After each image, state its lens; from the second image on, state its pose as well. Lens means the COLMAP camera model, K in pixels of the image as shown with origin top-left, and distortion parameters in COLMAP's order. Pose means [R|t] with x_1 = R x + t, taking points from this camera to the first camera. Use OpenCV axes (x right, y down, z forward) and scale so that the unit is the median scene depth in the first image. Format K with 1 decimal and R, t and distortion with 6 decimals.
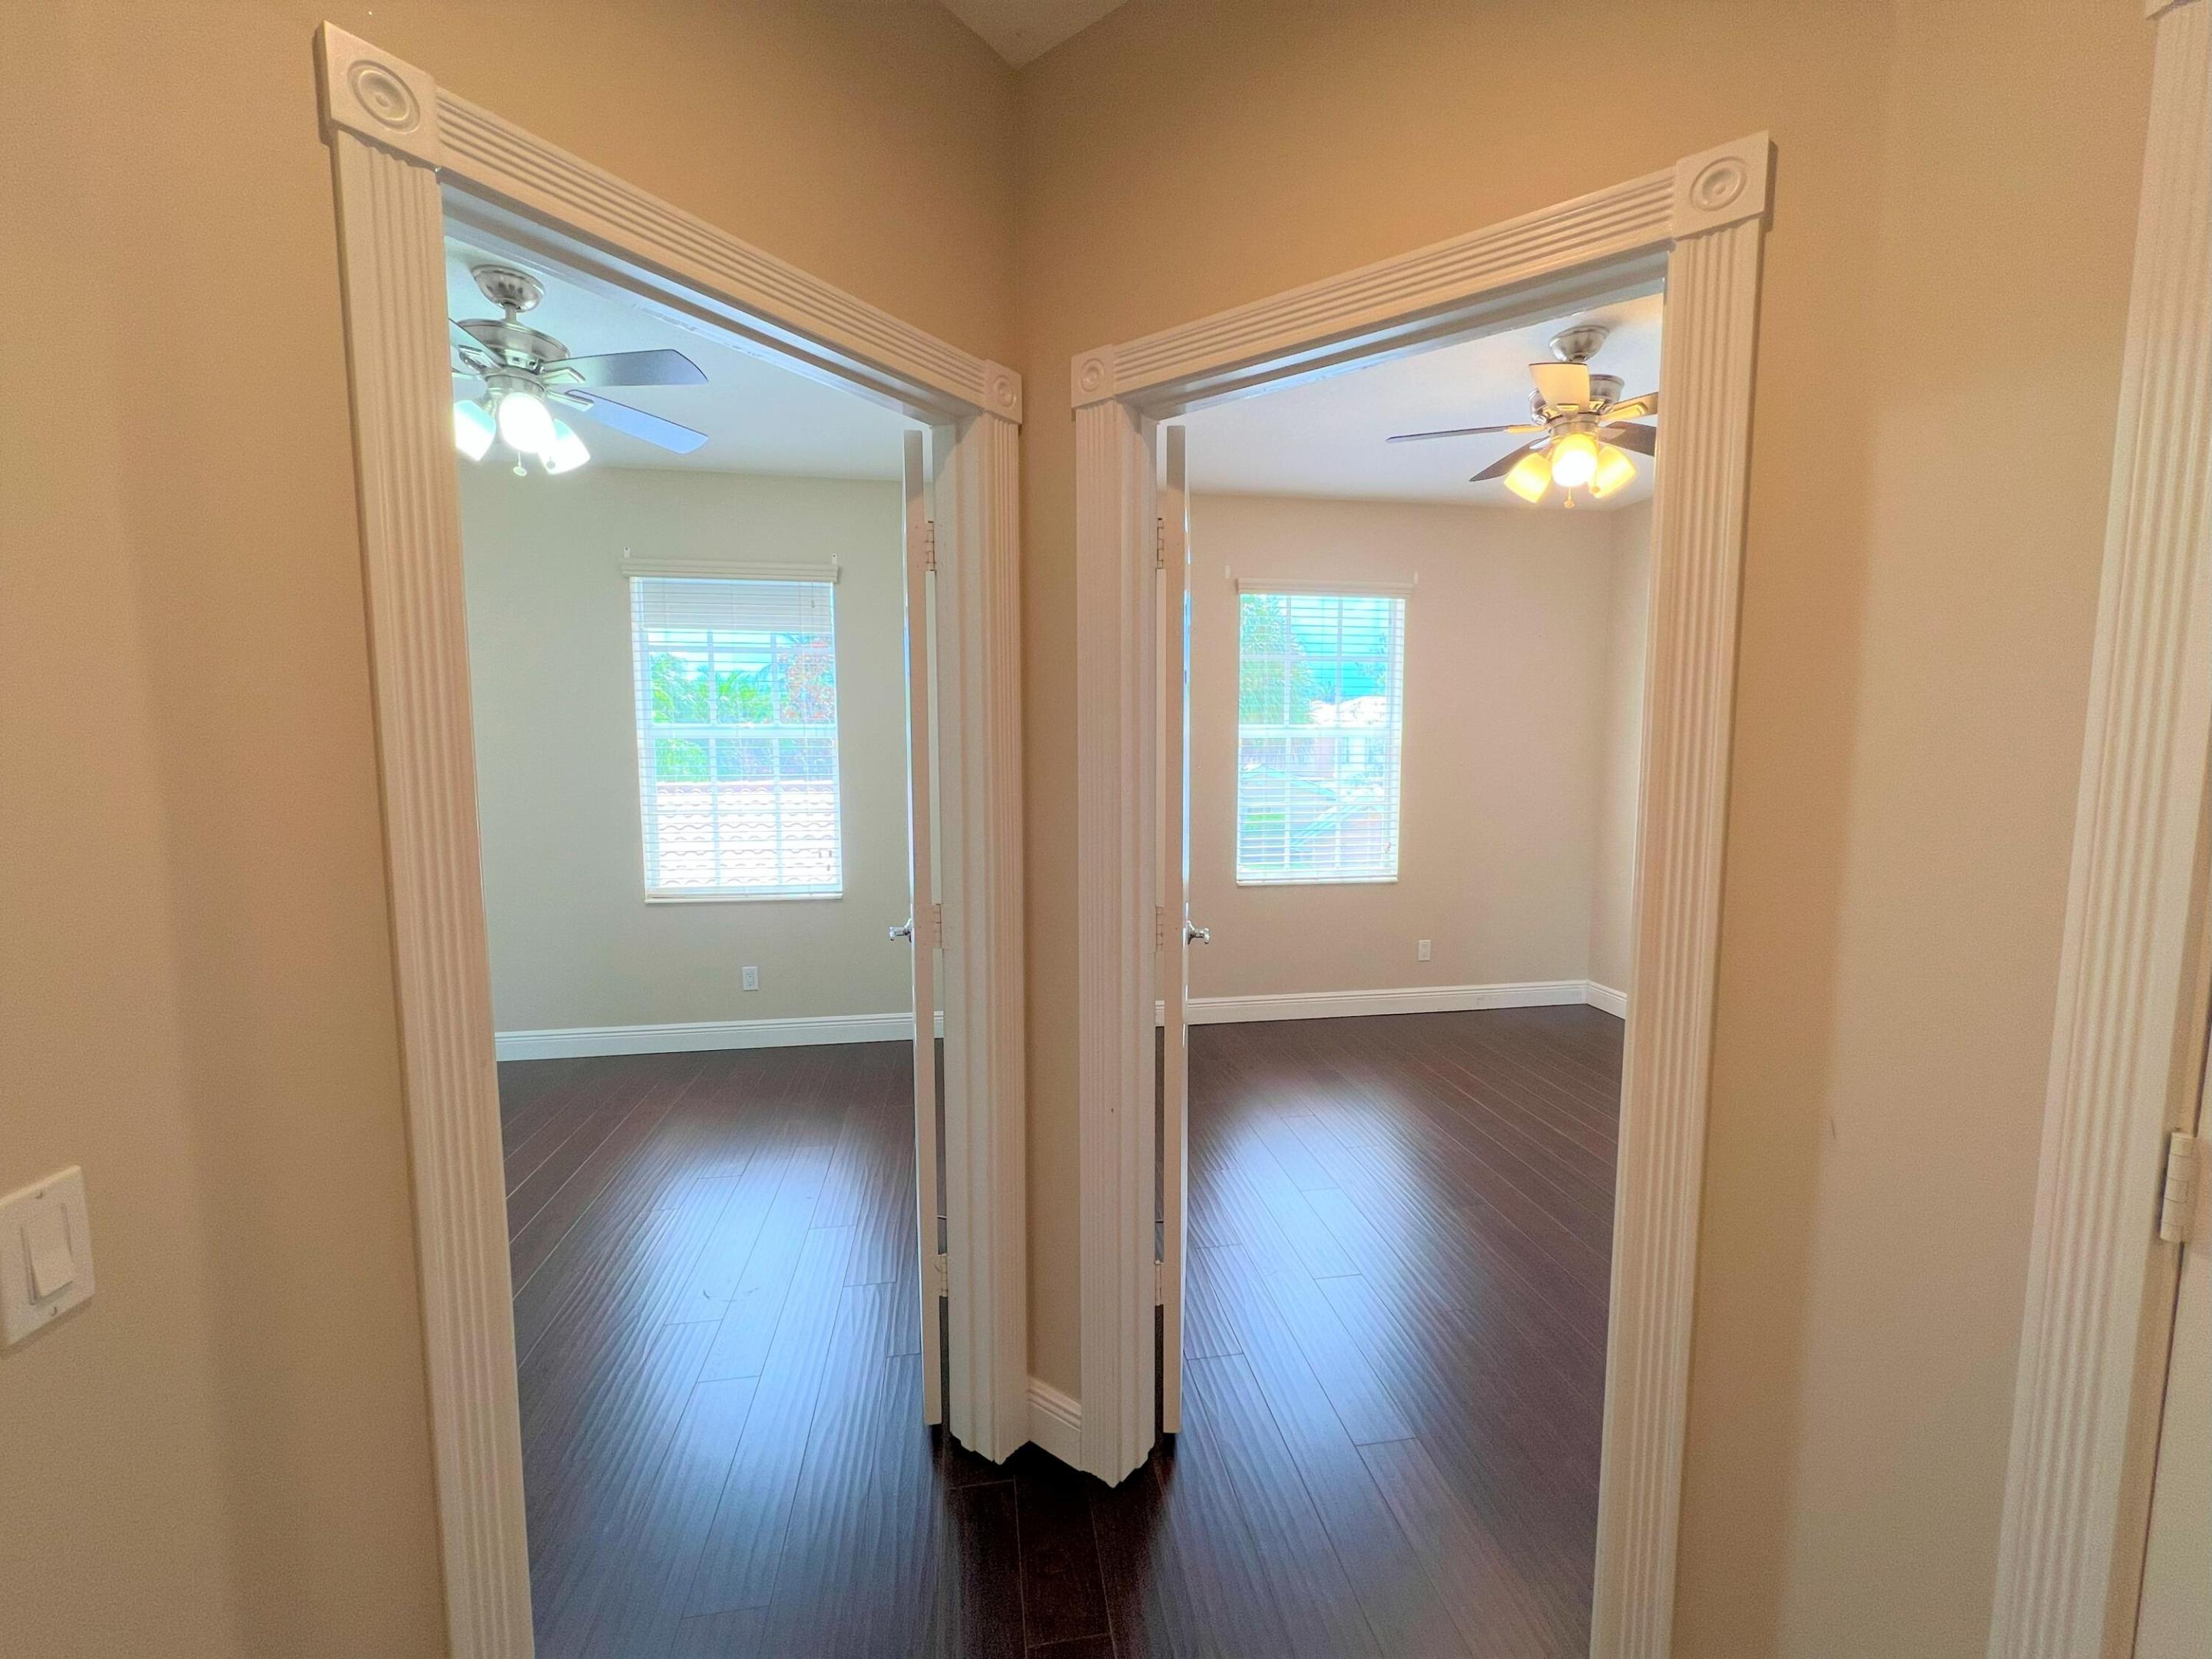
lens RADIAL K [[881.9, 0, 1108.2], [0, 881.9, 830.2], [0, 0, 1]] dist [-0.004045, 0.000770]
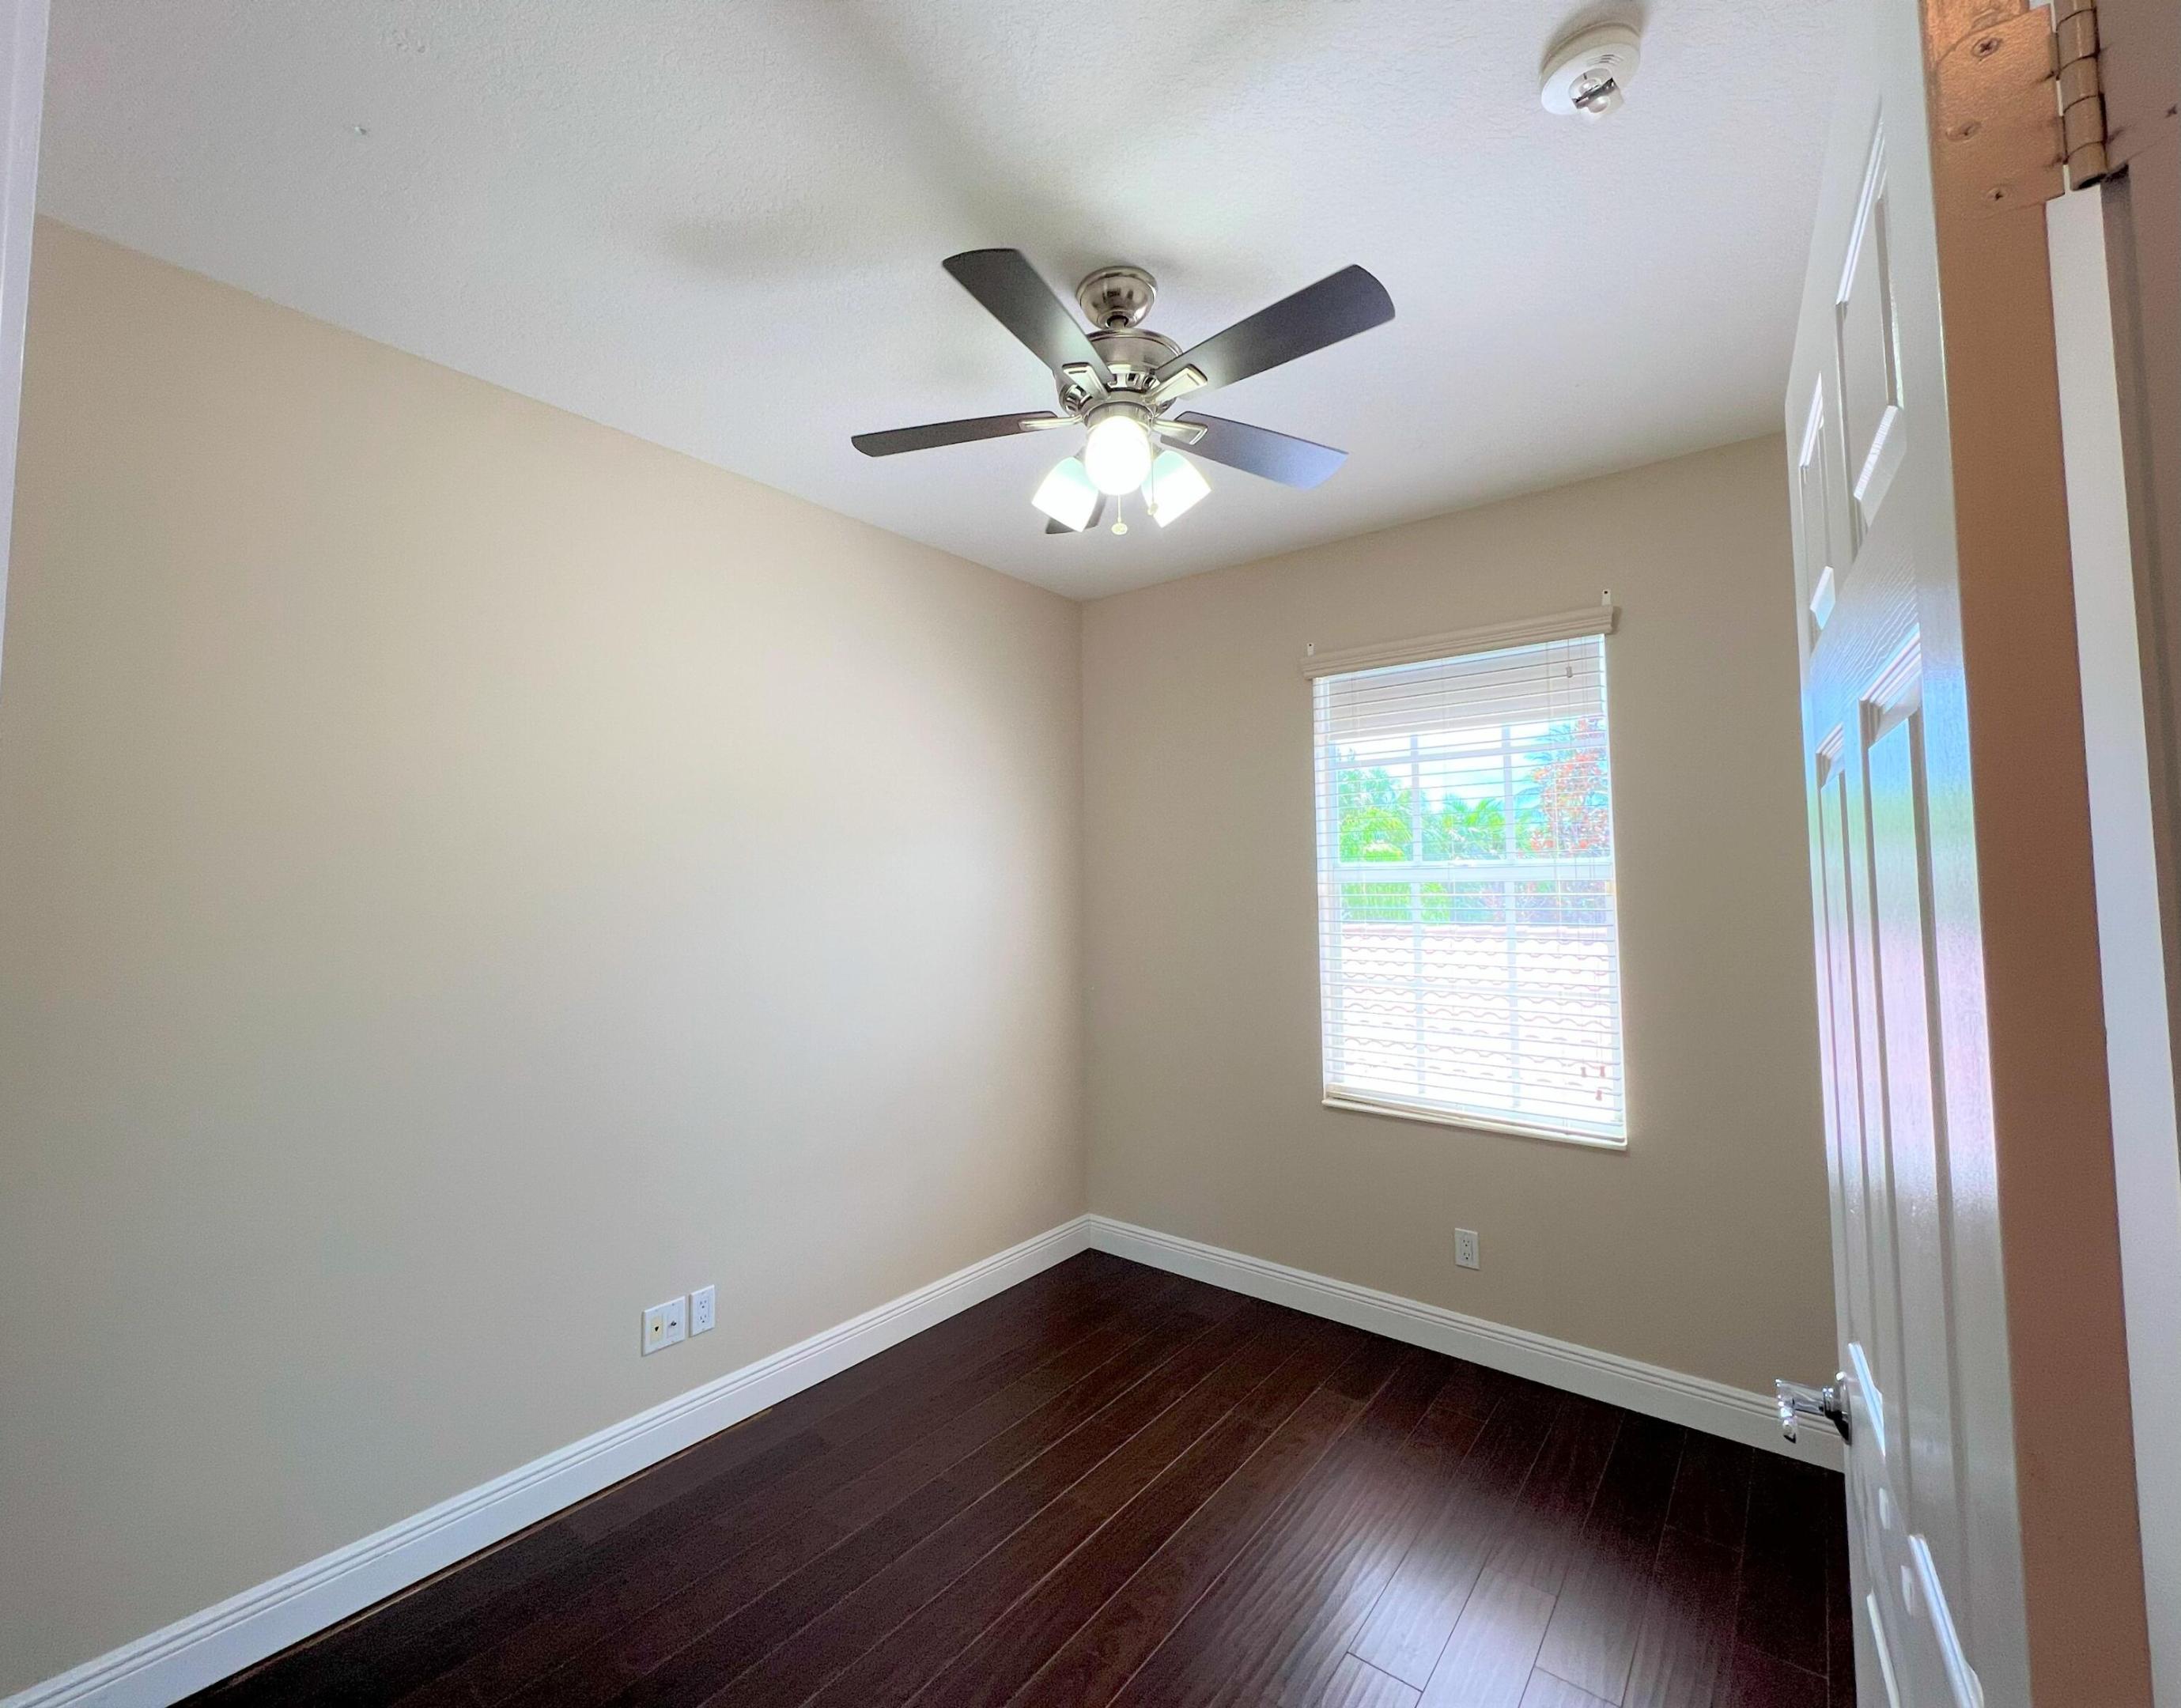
lens RADIAL K [[932.4, 0, 1020.4], [0, 932.4, 828.8], [0, 0, 1]] dist [-0.001048, -0.000350]
pose [[0.650412, -0.050203, -0.757920, -0.087752], [-0.065054, 0.990466, -0.121433, -0.035903], [0.756790, 0.128287, 0.640945, 0.280866]]
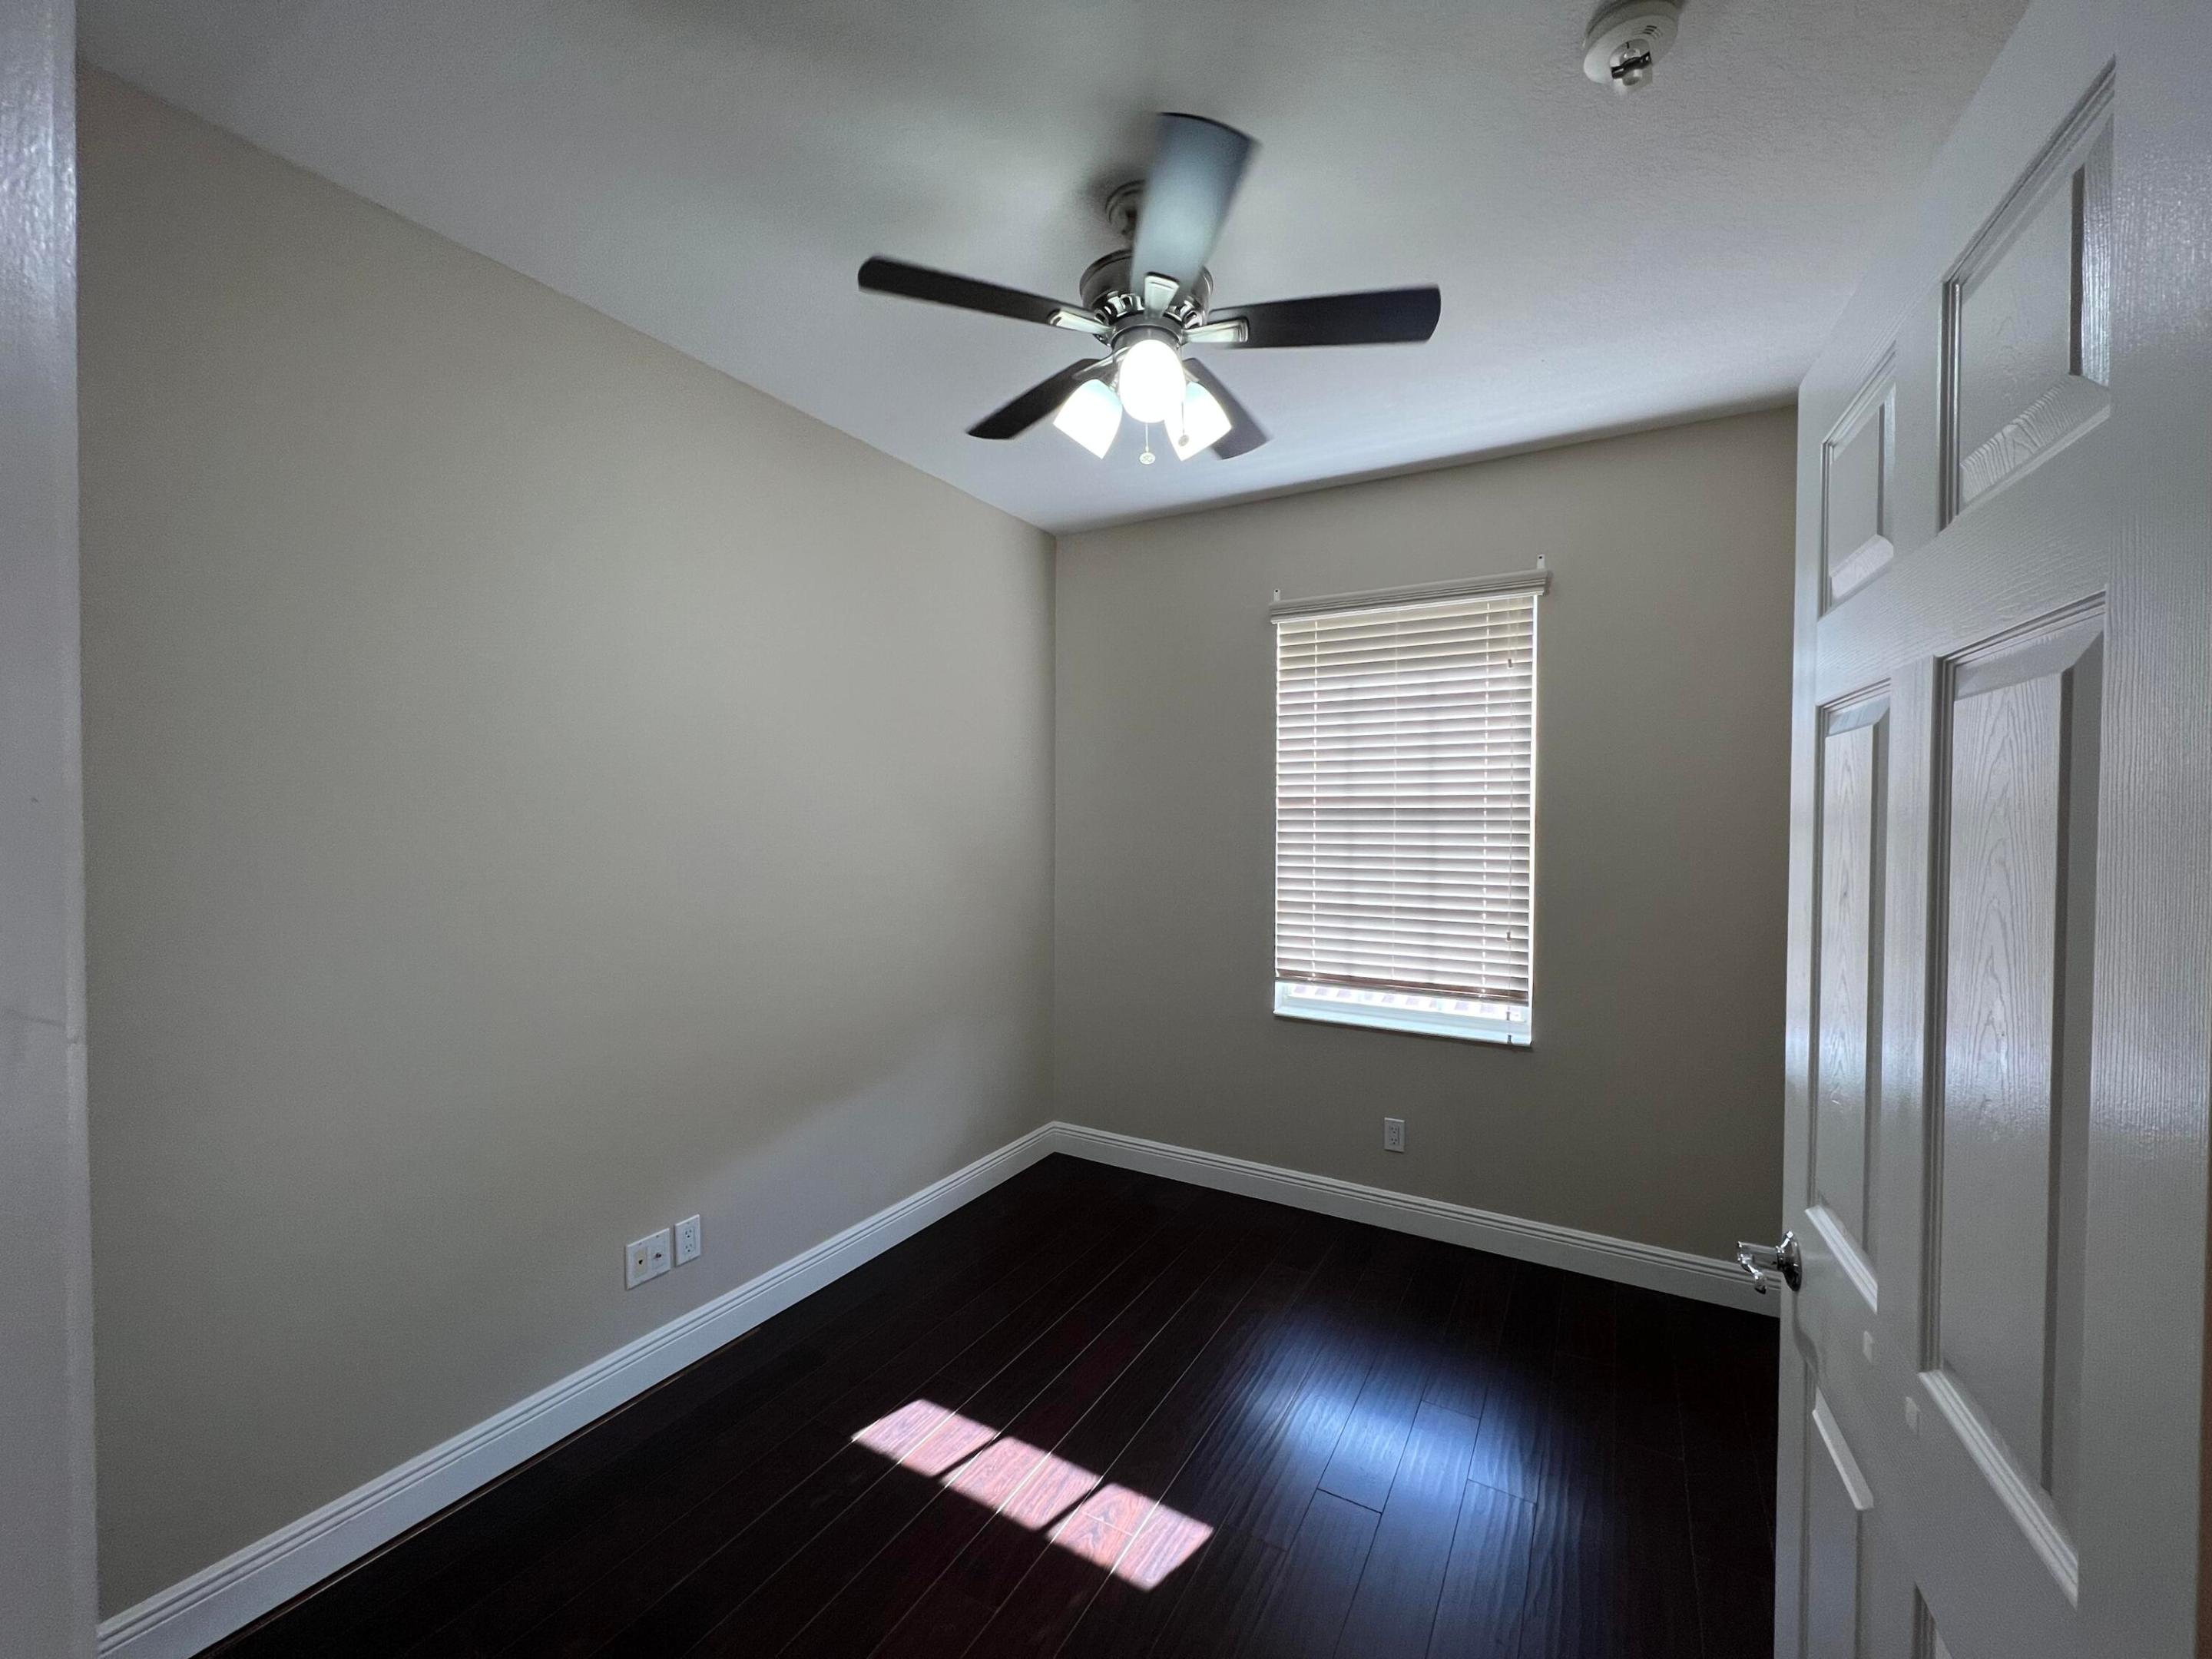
lens RADIAL K [[881.9, 0, 1113.5], [0, 881.9, 829.7], [0, 0, 1]] dist [-0.004045, 0.000770]
pose [[0.779025, 0.015918, -0.626791, -0.135177], [-0.064311, 0.996434, -0.054626, -0.034746], [0.623686, 0.082865, 0.777270, 0.262847]]
